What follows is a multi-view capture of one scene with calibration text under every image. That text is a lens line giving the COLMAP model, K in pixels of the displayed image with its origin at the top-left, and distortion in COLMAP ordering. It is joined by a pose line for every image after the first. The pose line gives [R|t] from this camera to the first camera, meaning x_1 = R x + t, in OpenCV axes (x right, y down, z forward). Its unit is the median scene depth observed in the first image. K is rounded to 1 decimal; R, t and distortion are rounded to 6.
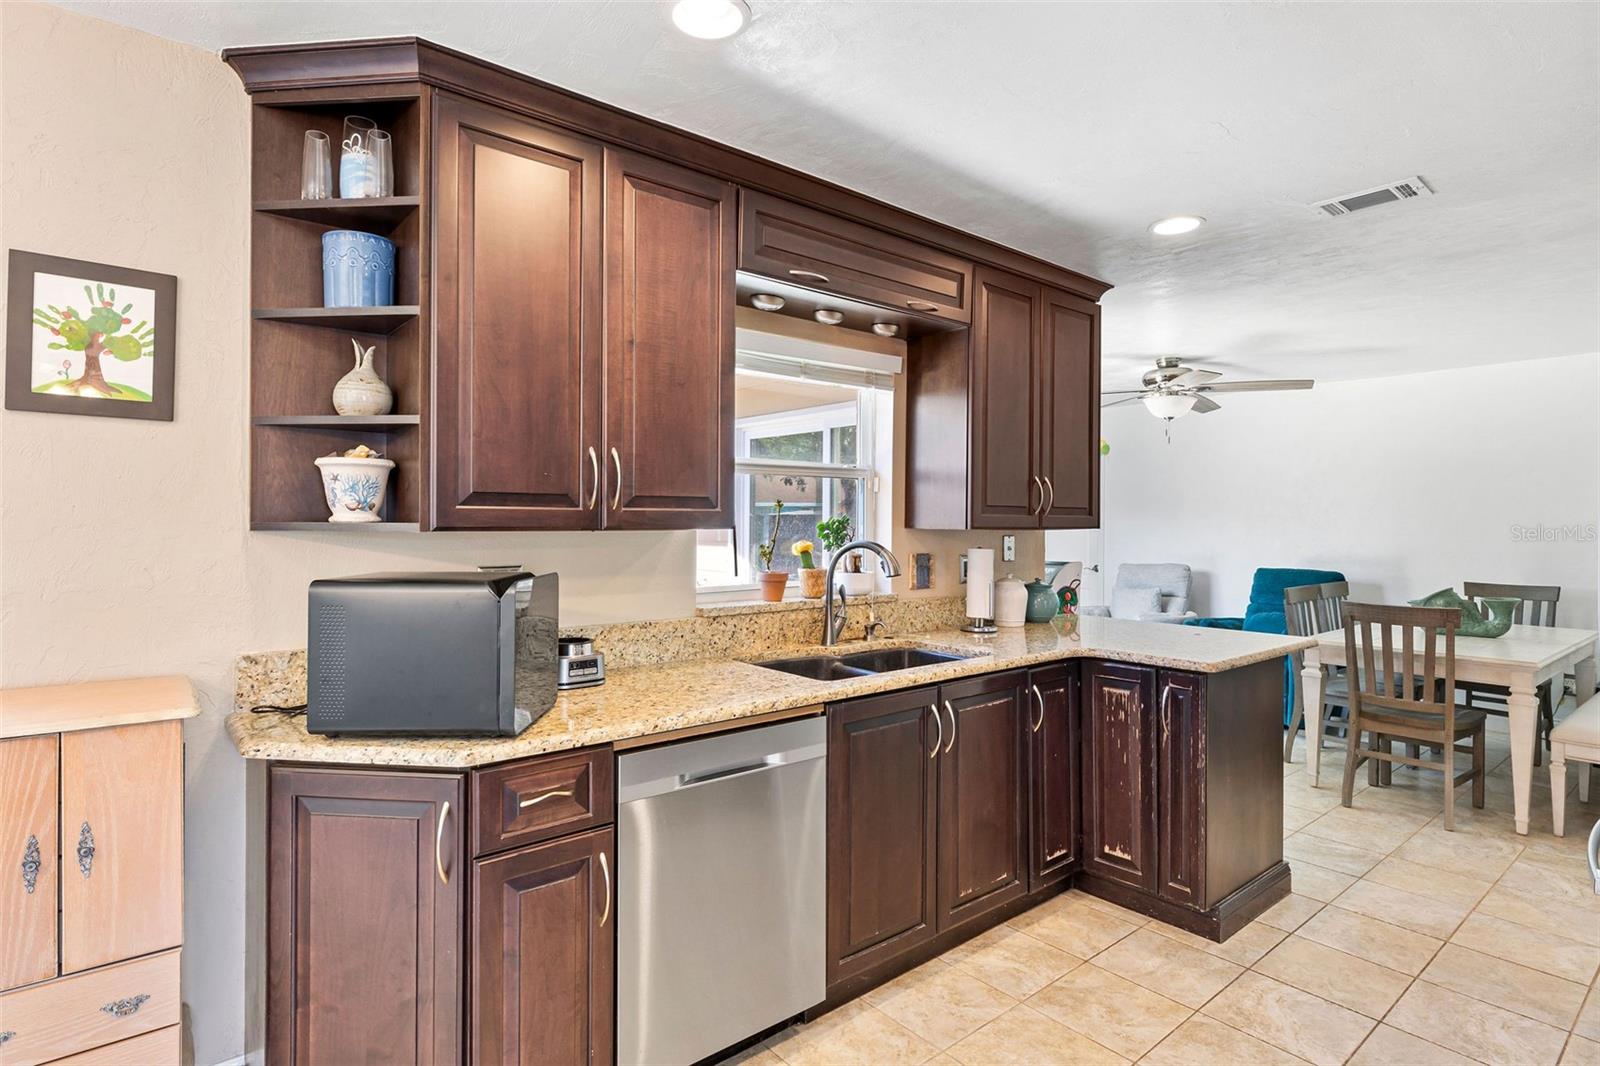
lens RADIAL K [[838.7, 0, 797.0], [0, 838.7, 521.6], [0, 0, 1]] dist [0.009710, -0.001632]
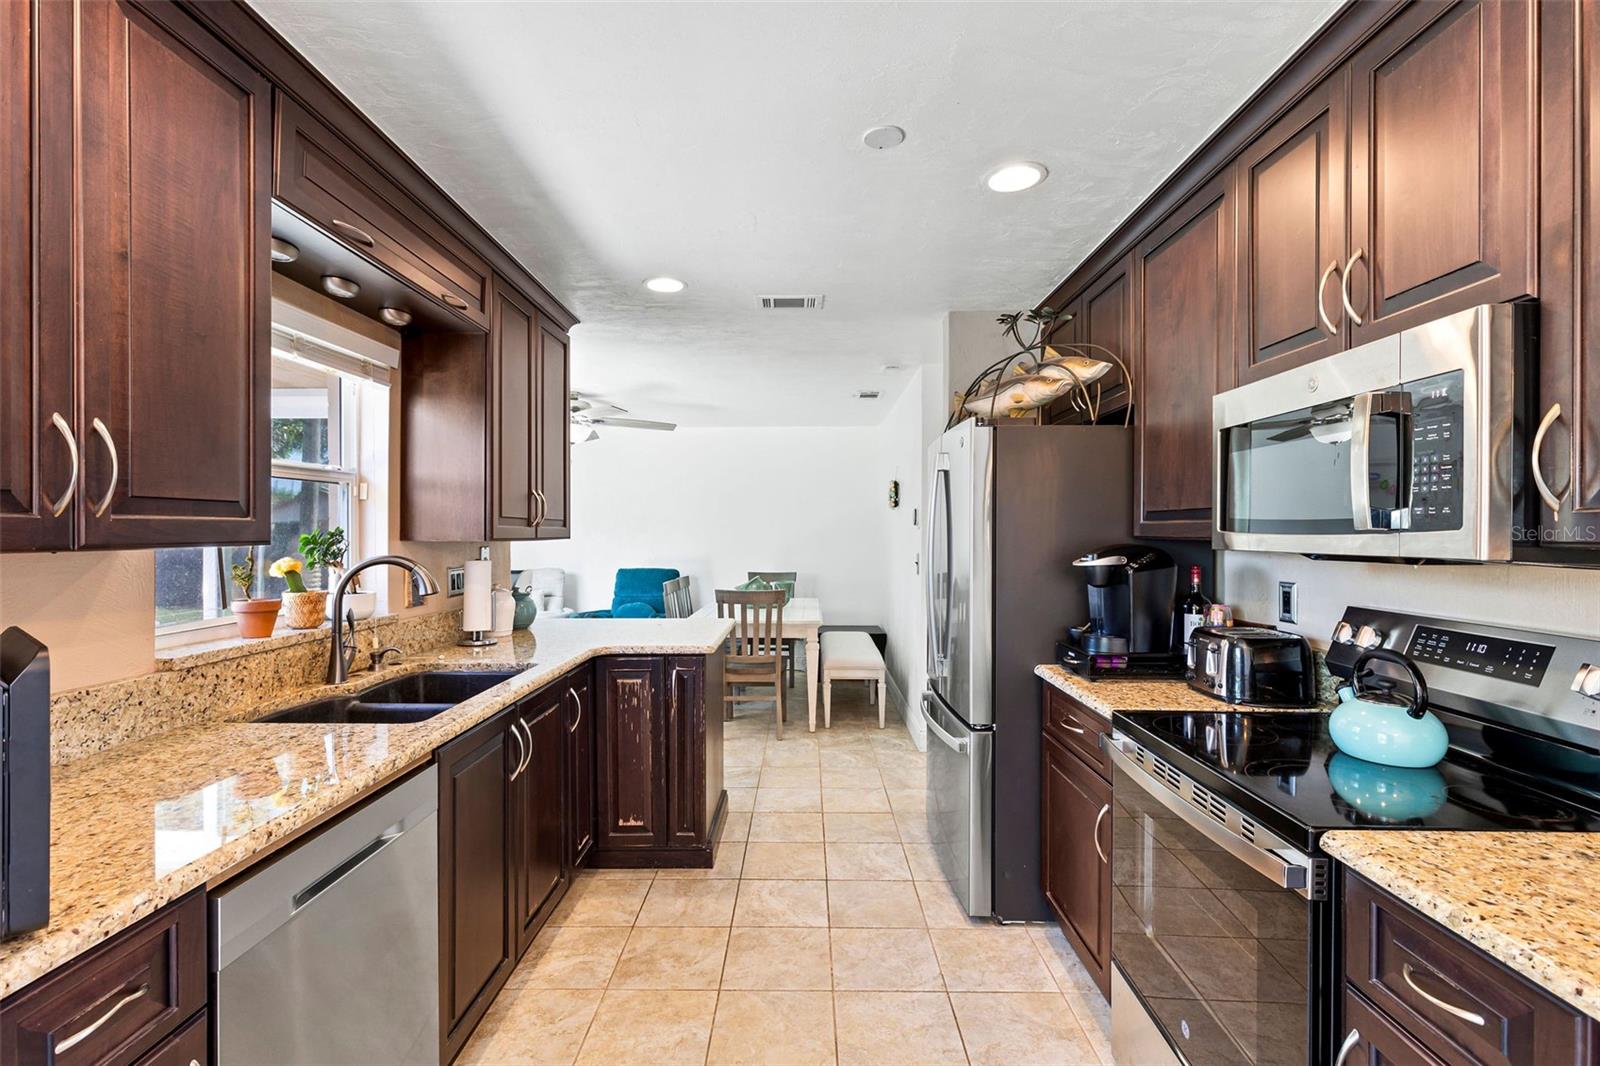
lens RADIAL K [[730.8, 0, 800.4], [0, 730.8, 535.9], [0, 0, 1]] dist [0.011031, -0.000983]
pose [[0.643989, -0.008214, 0.764990, -0.225649], [0.003485, 0.999963, 0.007803, -0.002322], [-0.765026, -0.002359, 0.643995, 0.183306]]
